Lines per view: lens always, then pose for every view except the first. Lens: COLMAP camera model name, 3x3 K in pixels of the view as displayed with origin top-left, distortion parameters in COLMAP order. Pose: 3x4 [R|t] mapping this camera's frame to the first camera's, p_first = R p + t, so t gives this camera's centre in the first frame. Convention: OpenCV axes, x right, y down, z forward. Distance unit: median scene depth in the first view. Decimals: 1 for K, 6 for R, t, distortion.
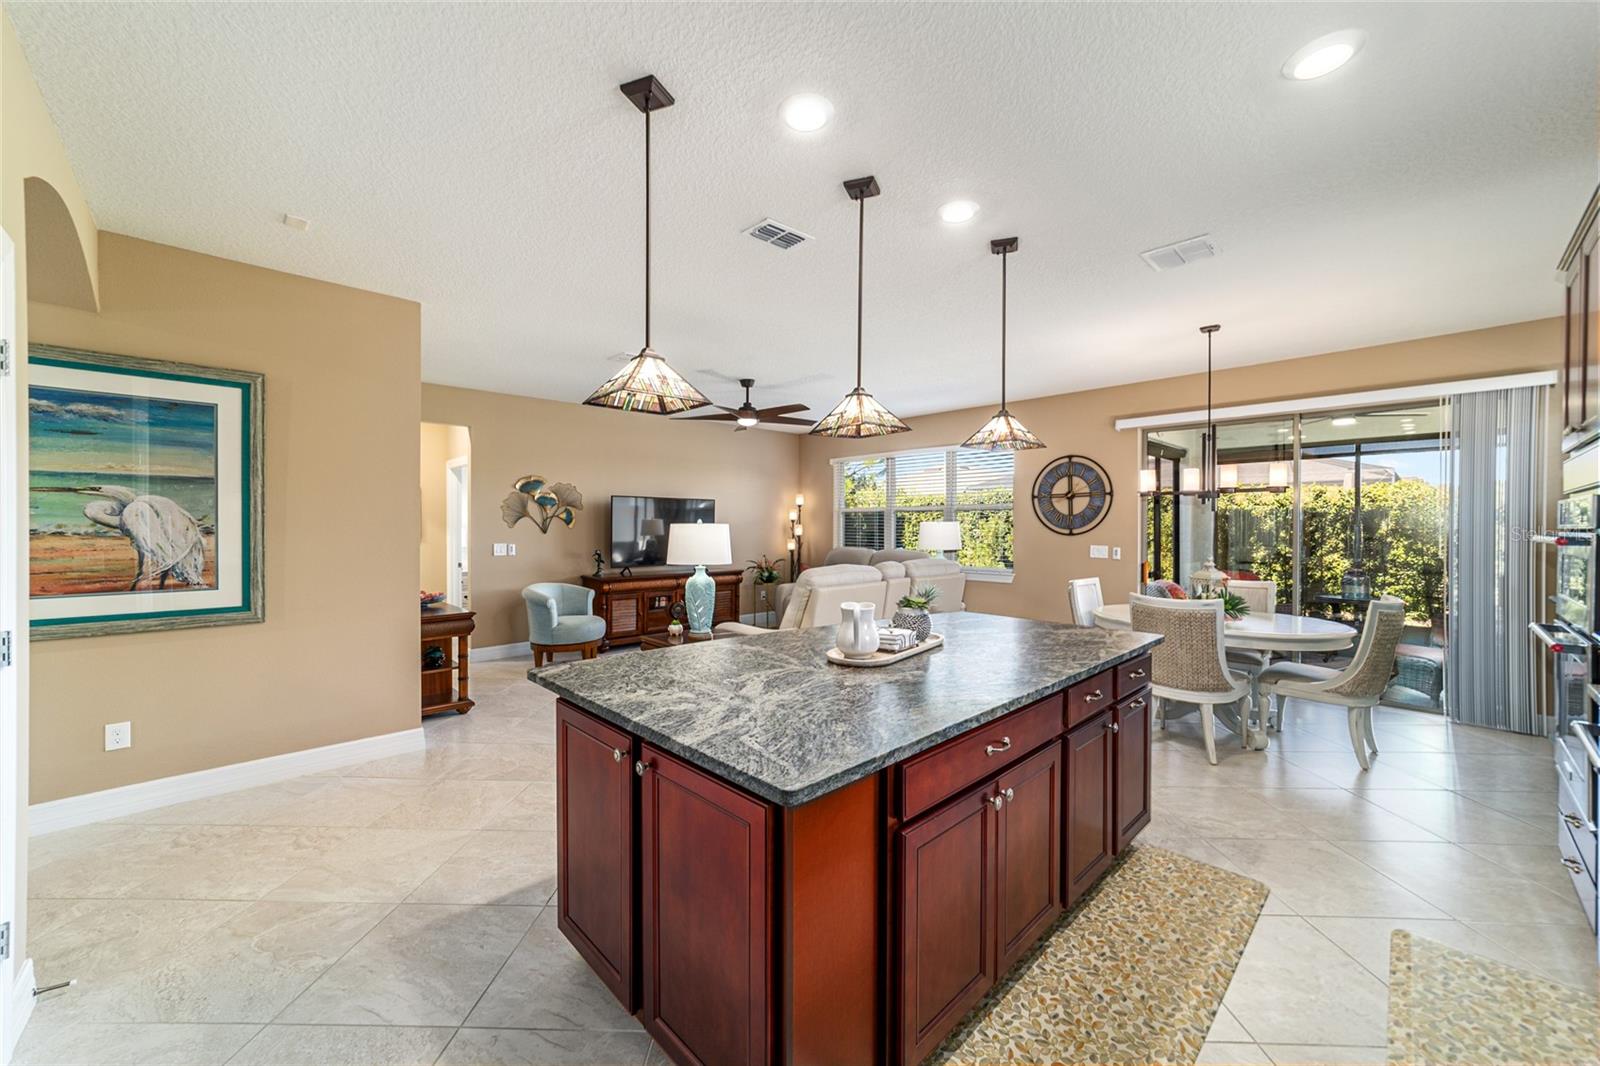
lens RADIAL K [[610.5, 0, 800.0], [0, 610.5, 533.0], [0, 0, 1]] dist [-0.017251, 0.008455]
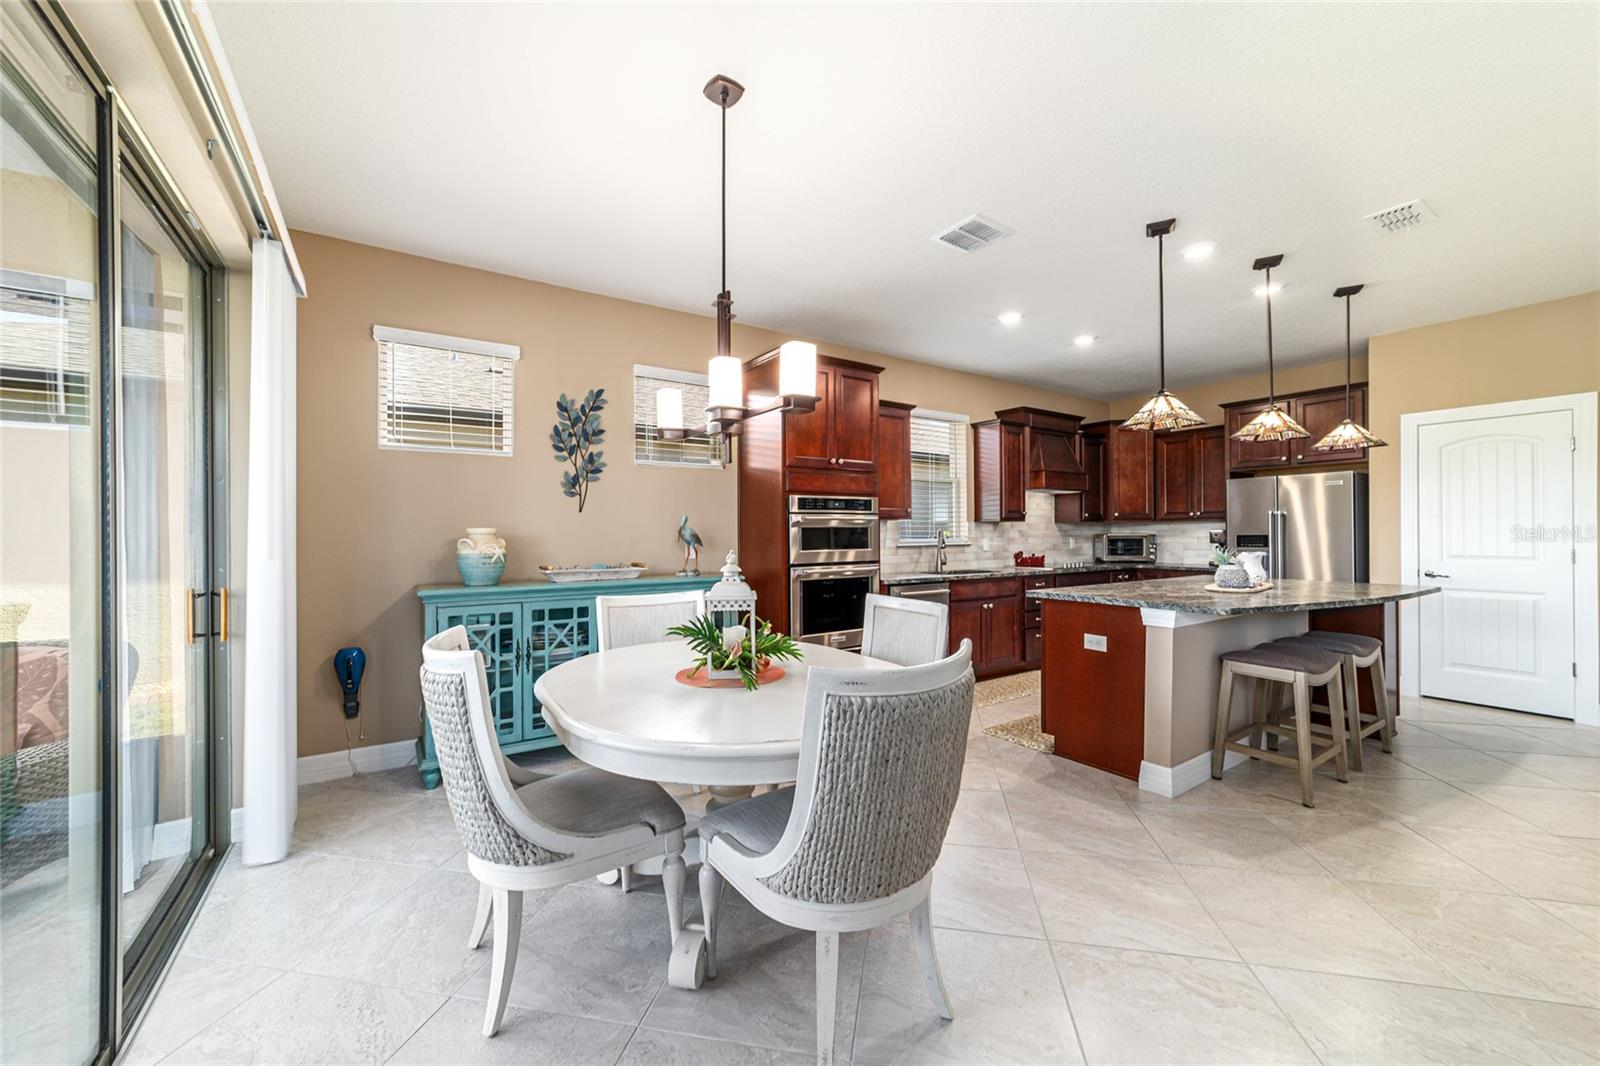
lens RADIAL K [[609.3, 0, 799.6], [0, 609.3, 531.6], [0, 0, 1]] dist [-0.011206, 0.000198]
pose [[-0.983906, 0.002747, 0.178666, 0.546625], [0.004465, 0.999948, 0.009218, 0.018550], [-0.178632, 0.009867, -0.983867, 1.536707]]
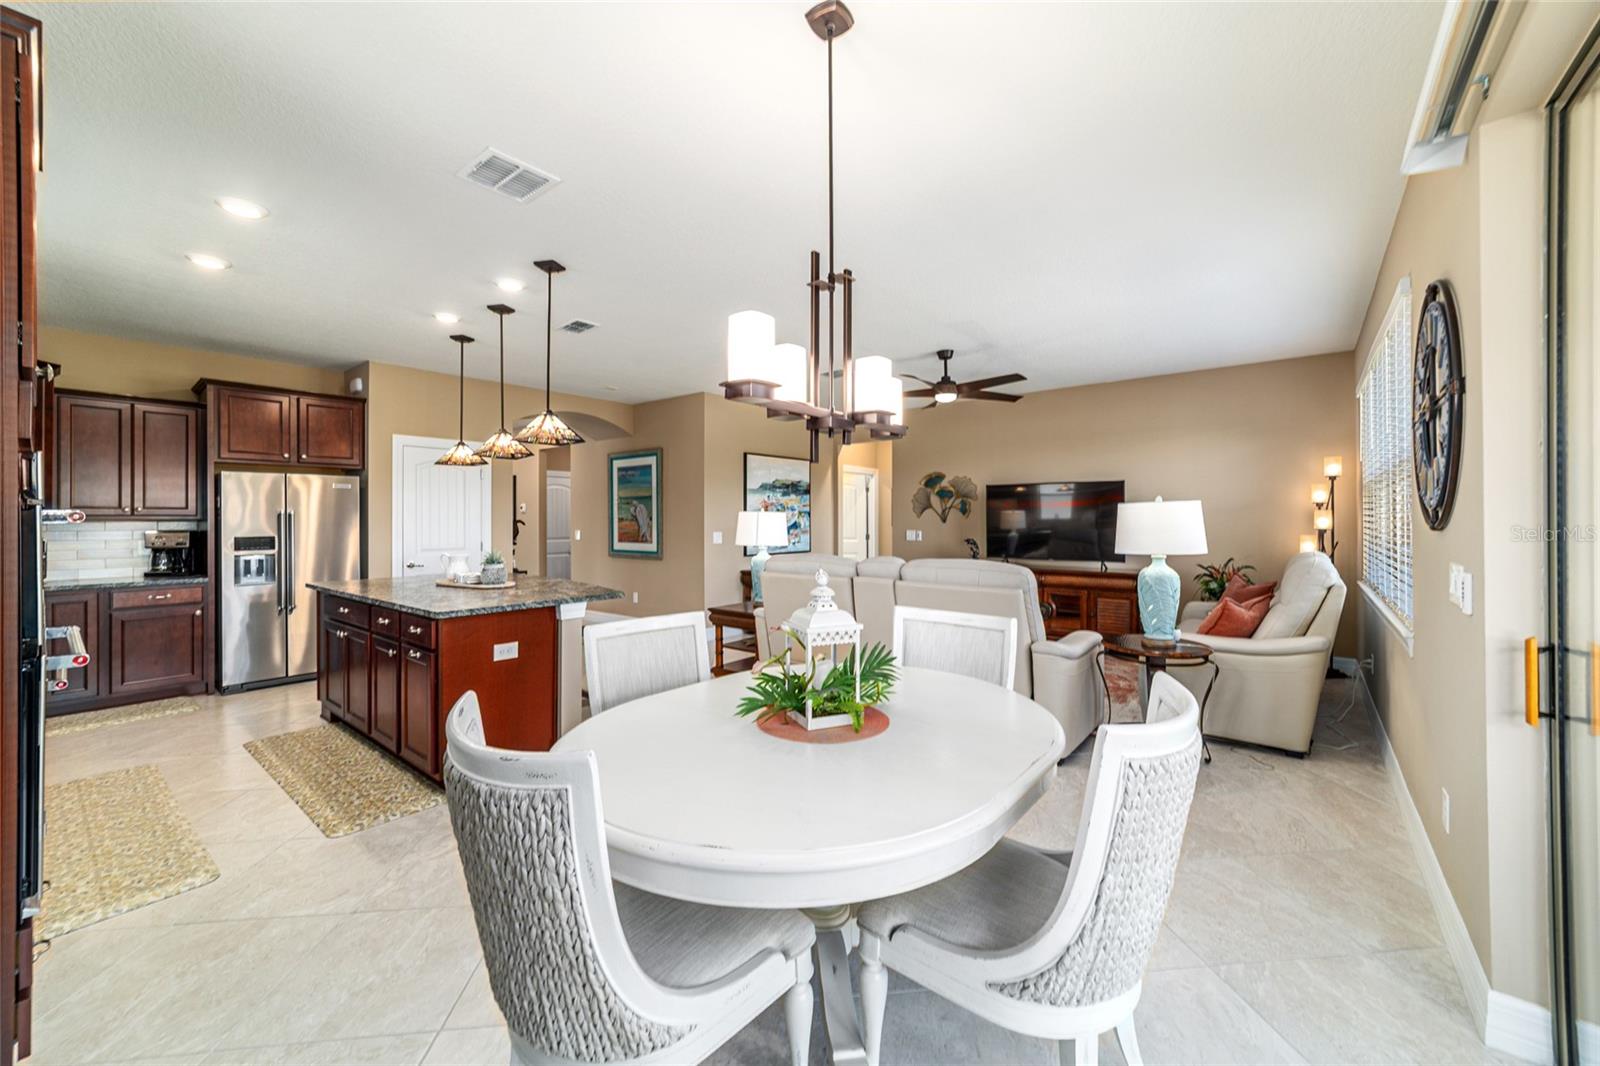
lens RADIAL K [[623.1, 0, 806.4], [0, 623.1, 519.7], [0, 0, 1]] dist [-0.019126, 0.008553]
pose [[0.129561, -0.002976, -0.991567, 1.134985], [-0.009230, 0.999949, -0.004208, 0.004676], [0.991529, 0.009698, 0.129526, 0.970003]]
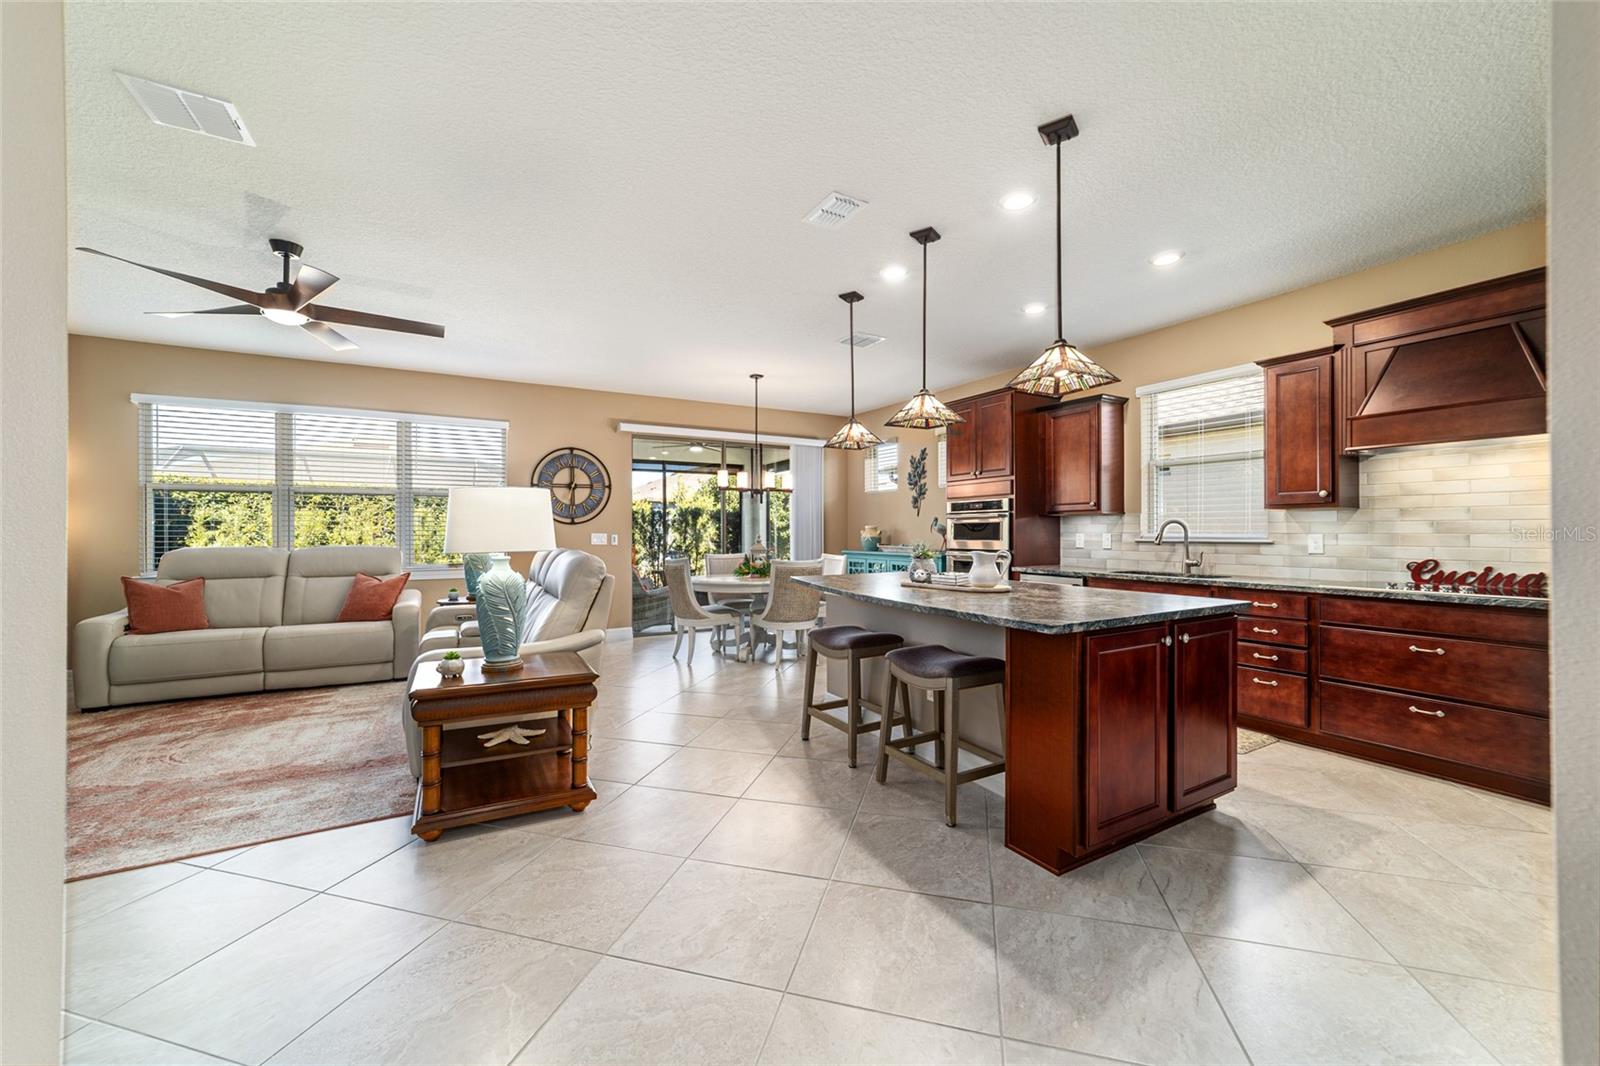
lens RADIAL K [[614.9, 0, 797.4], [0, 614.9, 529.7], [0, 0, 1]] dist [-0.020946, 0.010271]
pose [[0.250270, 0.001358, 0.968175, -0.738754], [0.013349, 0.999899, -0.004853, 0.036318], [-0.968084, 0.014139, 0.250227, 0.569293]]
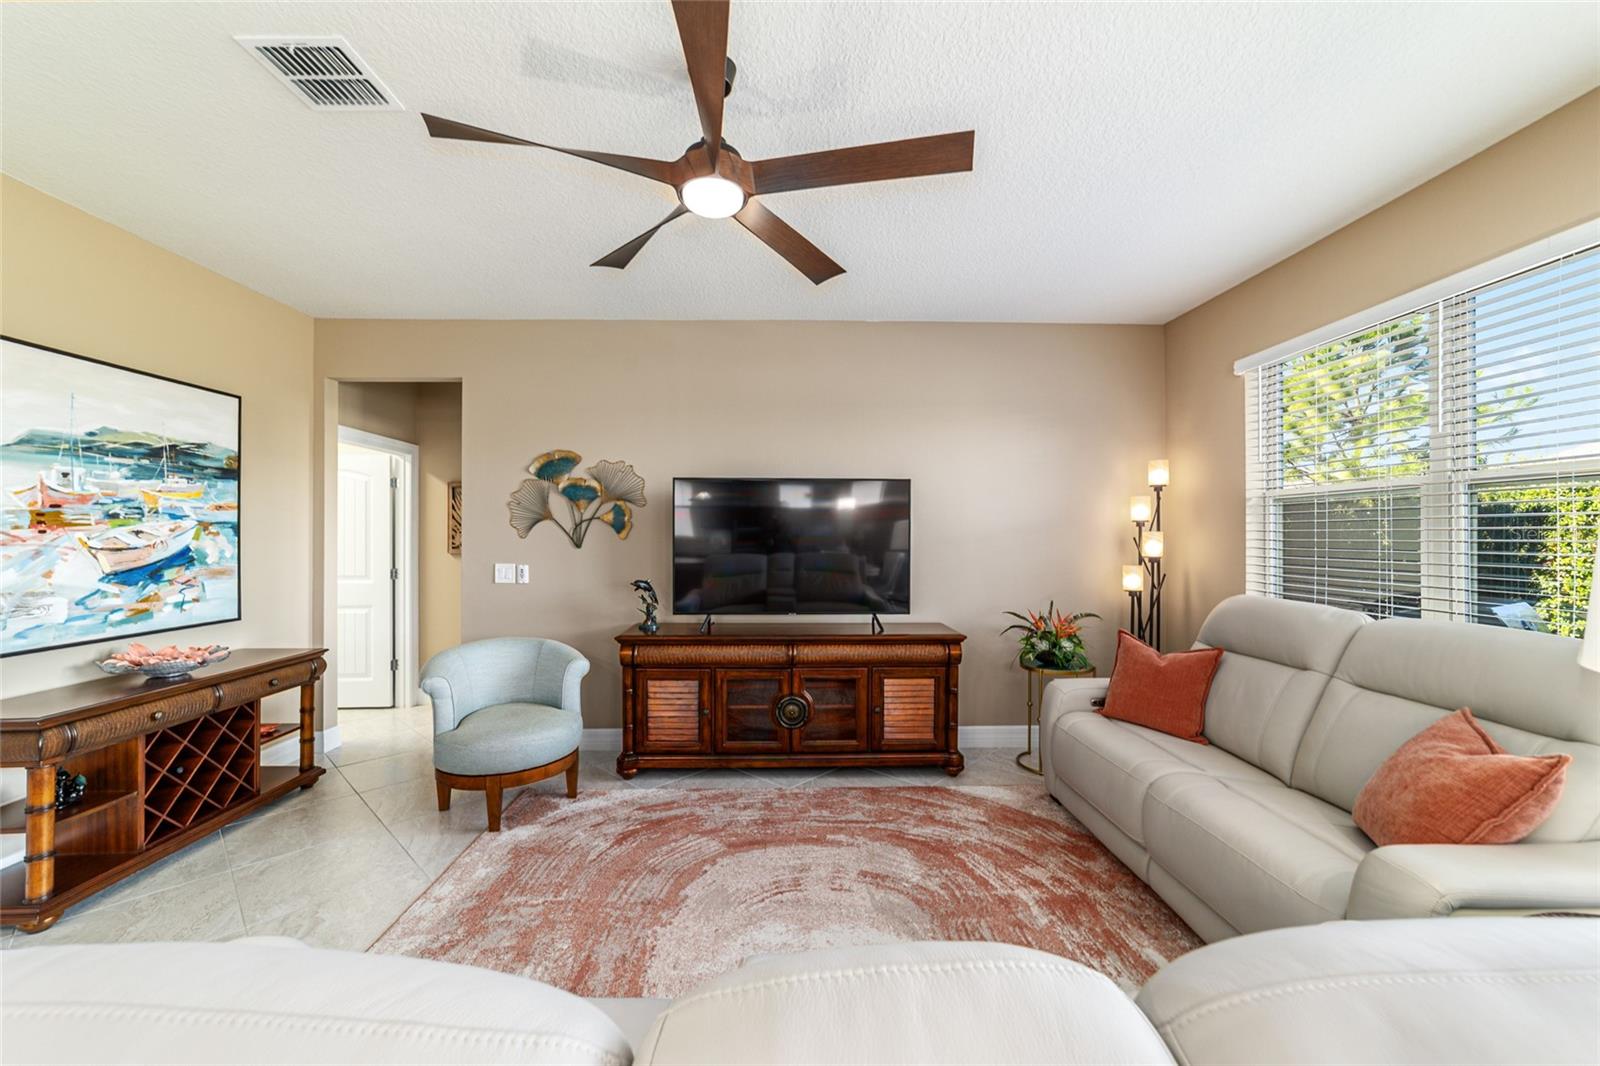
lens RADIAL K [[621.3, 0, 794.0], [0, 621.3, 532.5], [0, 0, 1]] dist [-0.017103, 0.008125]
pose [[0.739335, -0.006670, -0.673304, 0.226607], [-0.007127, 0.999817, -0.017731, -0.007799], [0.673300, 0.017908, 0.739153, 1.135552]]
